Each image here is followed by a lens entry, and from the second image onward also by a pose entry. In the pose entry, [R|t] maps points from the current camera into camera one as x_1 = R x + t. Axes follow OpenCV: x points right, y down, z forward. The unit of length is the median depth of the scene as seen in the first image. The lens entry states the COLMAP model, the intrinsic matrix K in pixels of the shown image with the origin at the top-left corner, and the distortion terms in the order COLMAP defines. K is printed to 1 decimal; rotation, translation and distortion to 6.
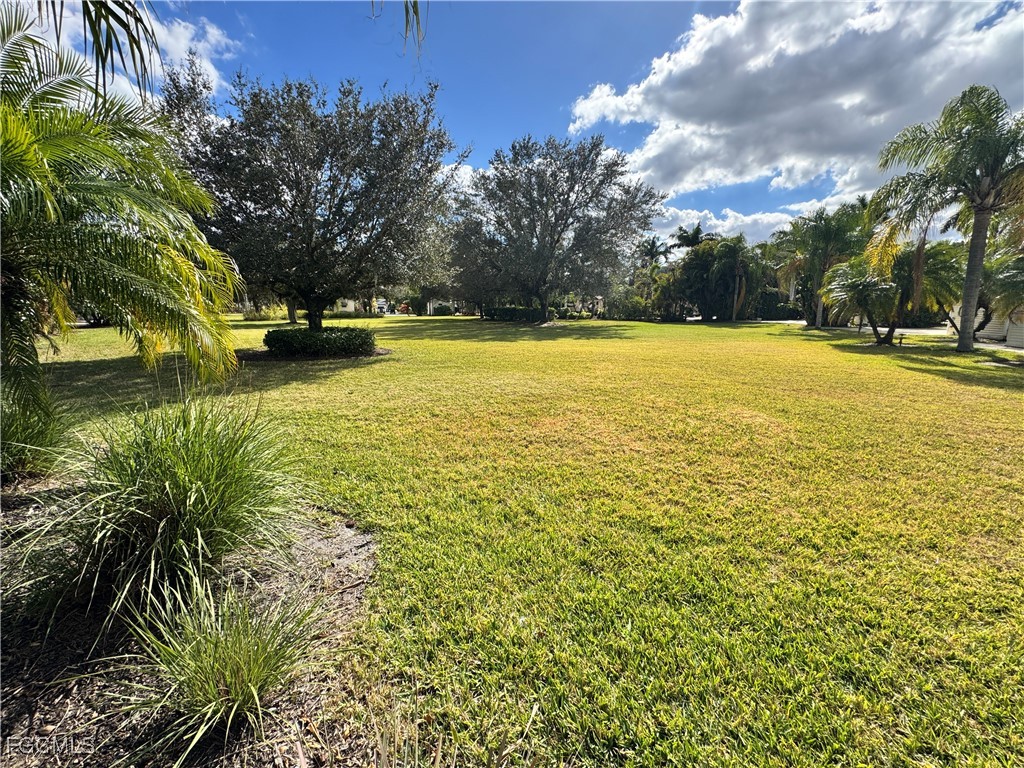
lens RADIAL K [[411.0, 0, 514.7], [0, 411.0, 377.8], [0, 0, 1]] dist [-0.008367, 0.000085]
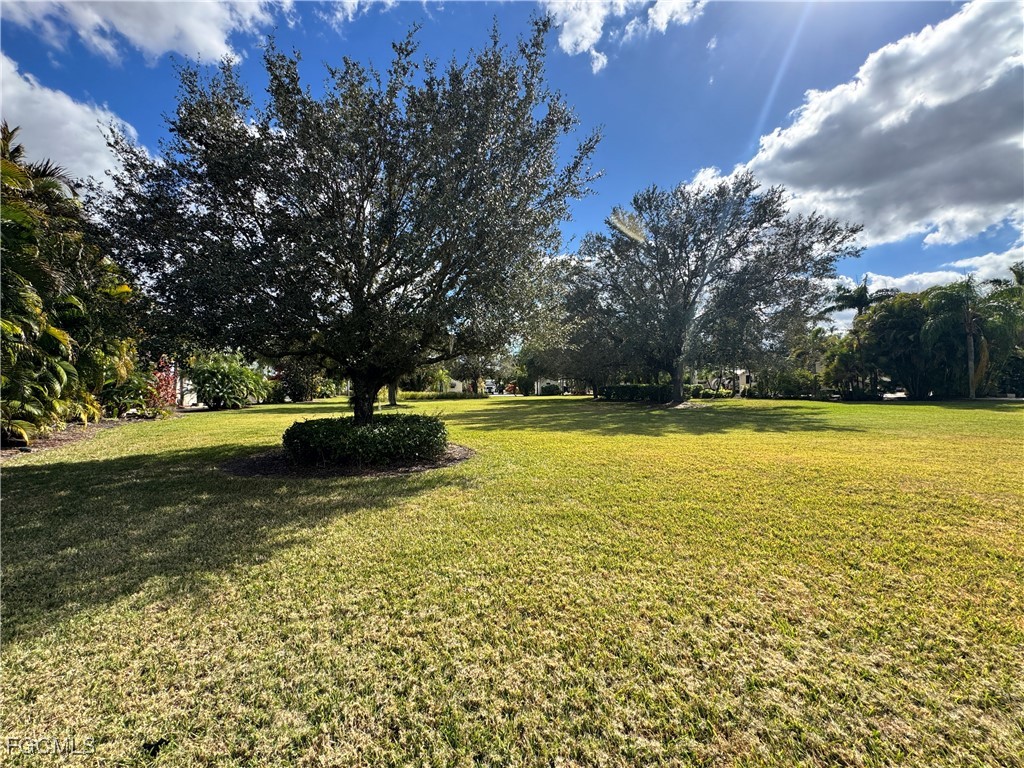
lens RADIAL K [[408.5, 0, 511.5], [0, 408.5, 384.9], [0, 0, 1]] dist [-0.001924, 0.000211]
pose [[0.964790, -0.016883, -0.262480, -0.027192], [-0.028915, 0.985081, -0.169643, -0.024178], [0.261429, 0.171259, 0.949908, 0.150970]]
